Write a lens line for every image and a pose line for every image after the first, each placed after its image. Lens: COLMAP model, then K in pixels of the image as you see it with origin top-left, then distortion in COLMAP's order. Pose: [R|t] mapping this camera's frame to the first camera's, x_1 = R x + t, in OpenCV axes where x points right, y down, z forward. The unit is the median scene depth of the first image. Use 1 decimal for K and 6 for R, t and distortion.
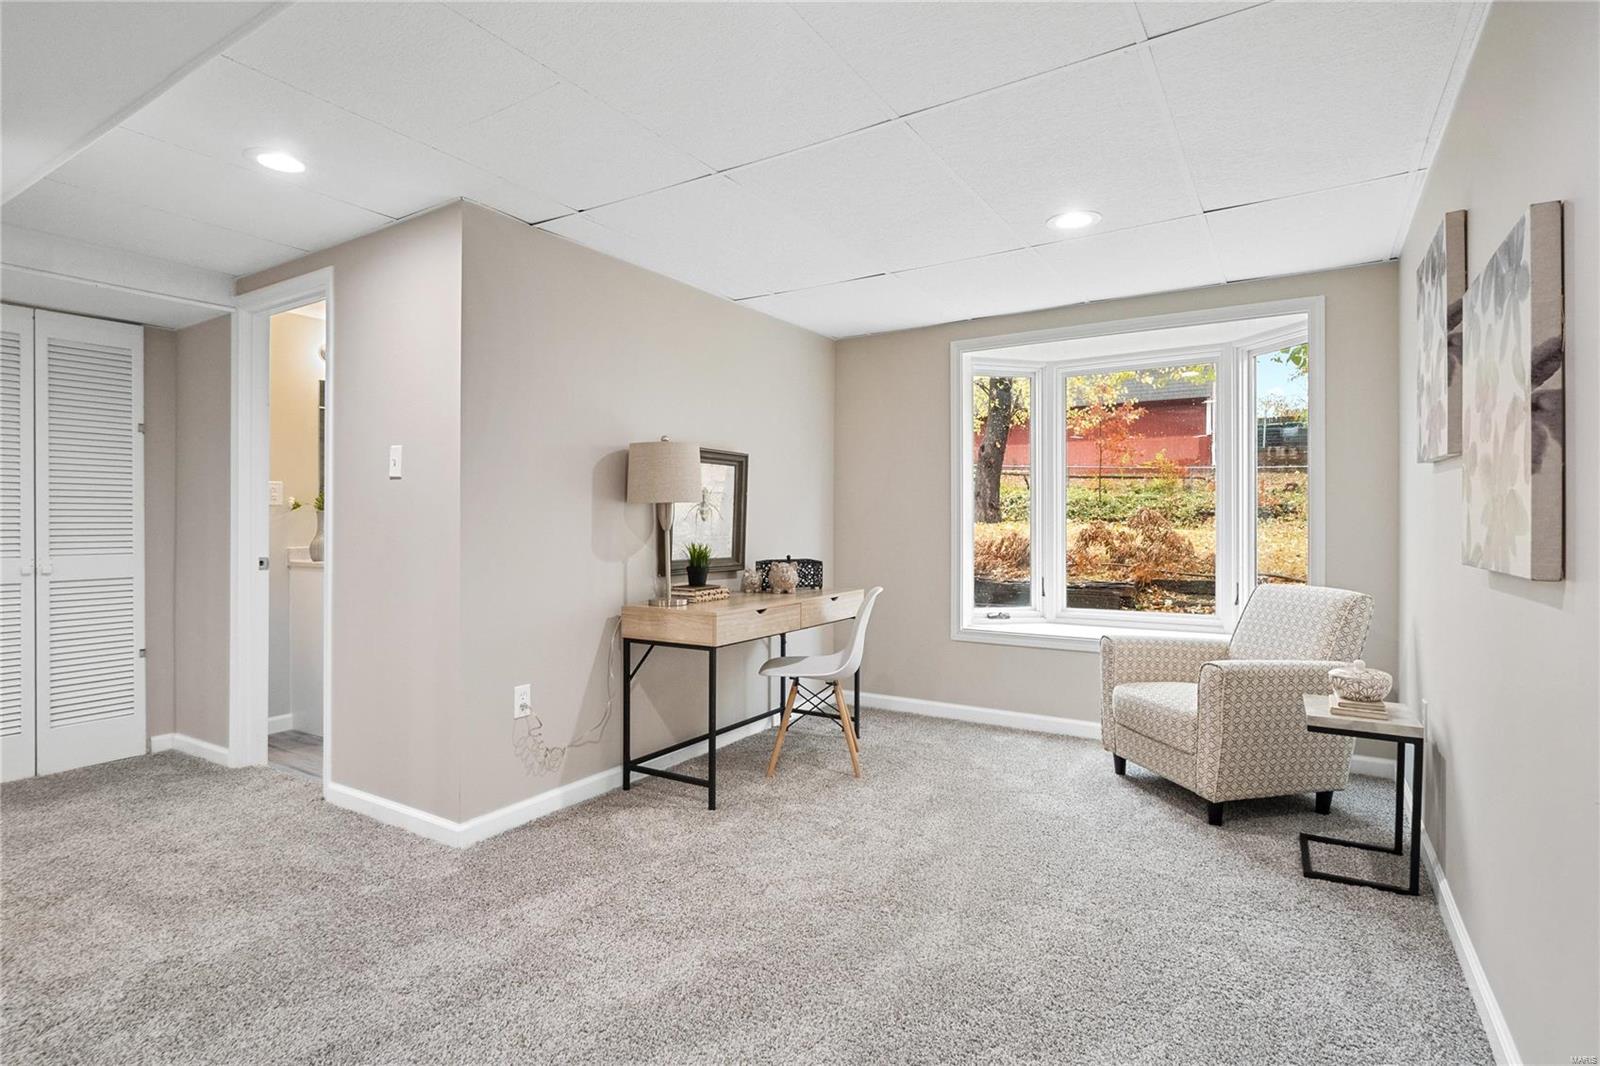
lens RADIAL K [[807.8, 0, 789.8], [0, 807.8, 531.2], [0, 0, 1]] dist [0.004026, -0.005360]
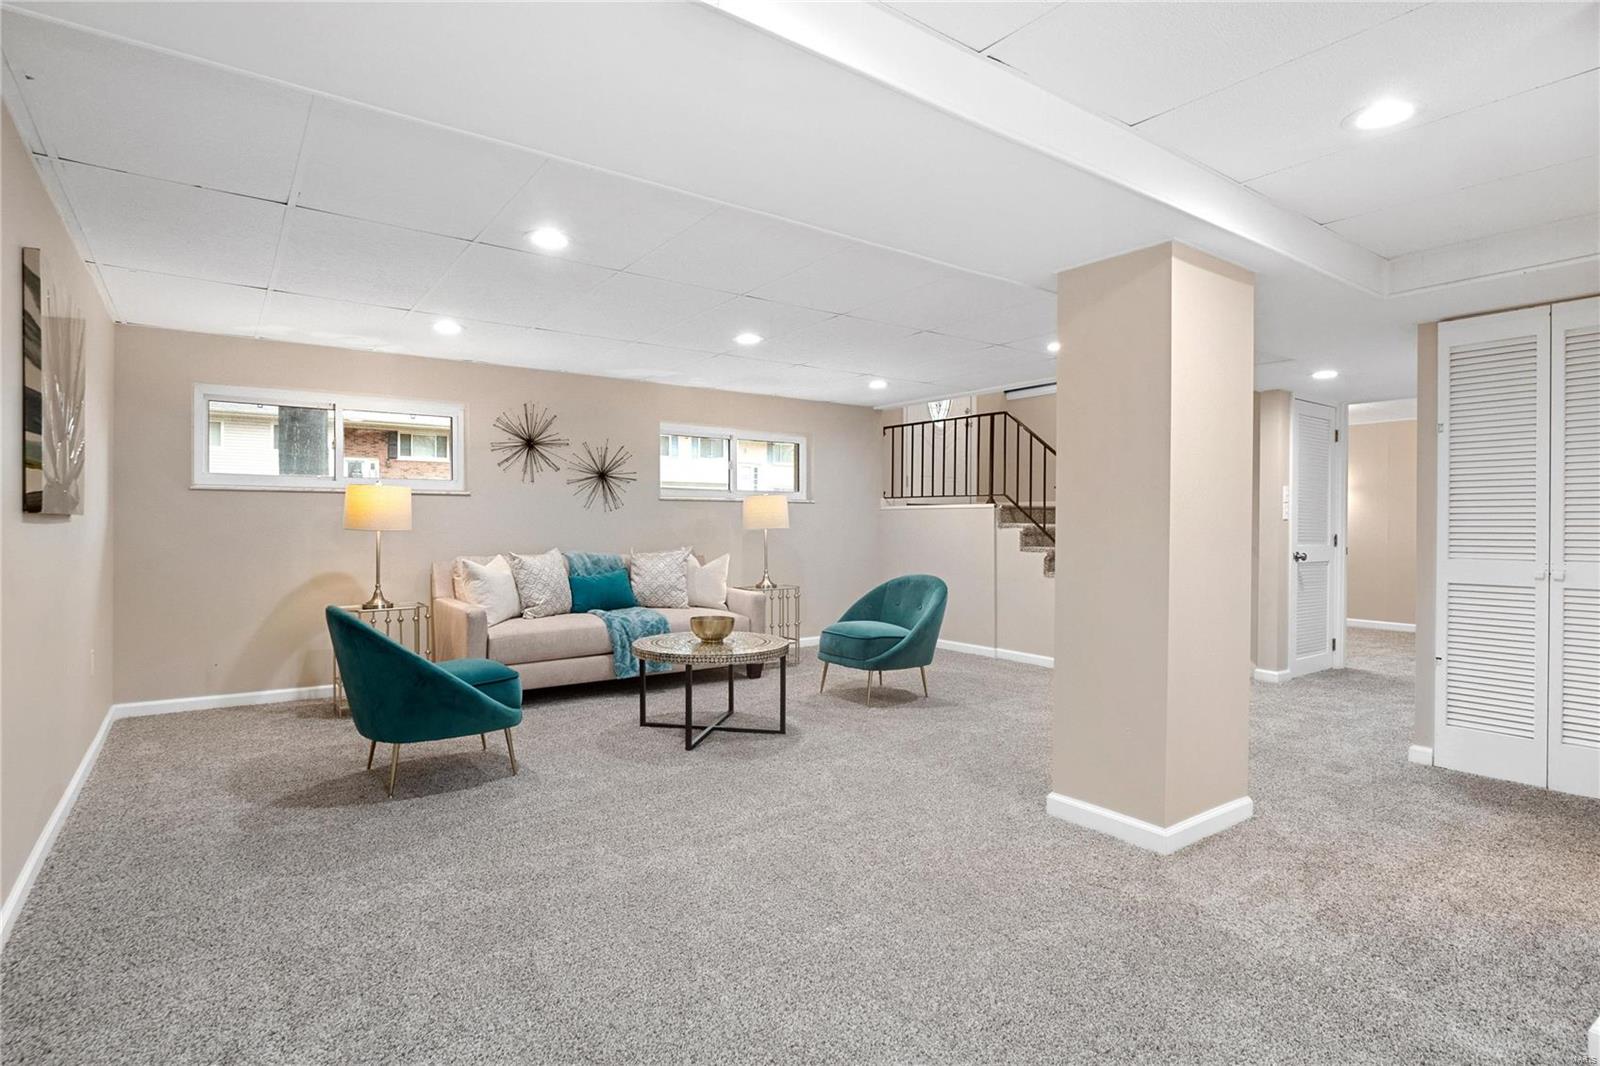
lens RADIAL K [[807.8, 0, 791.5], [0, 807.8, 524.8], [0, 0, 1]] dist [0.004026, -0.005360]
pose [[-0.376295, 0.001645, -0.926498, 0.373853], [-0.007380, 0.999961, 0.004773, -0.011749], [0.926470, 0.008634, -0.376269, 0.644071]]
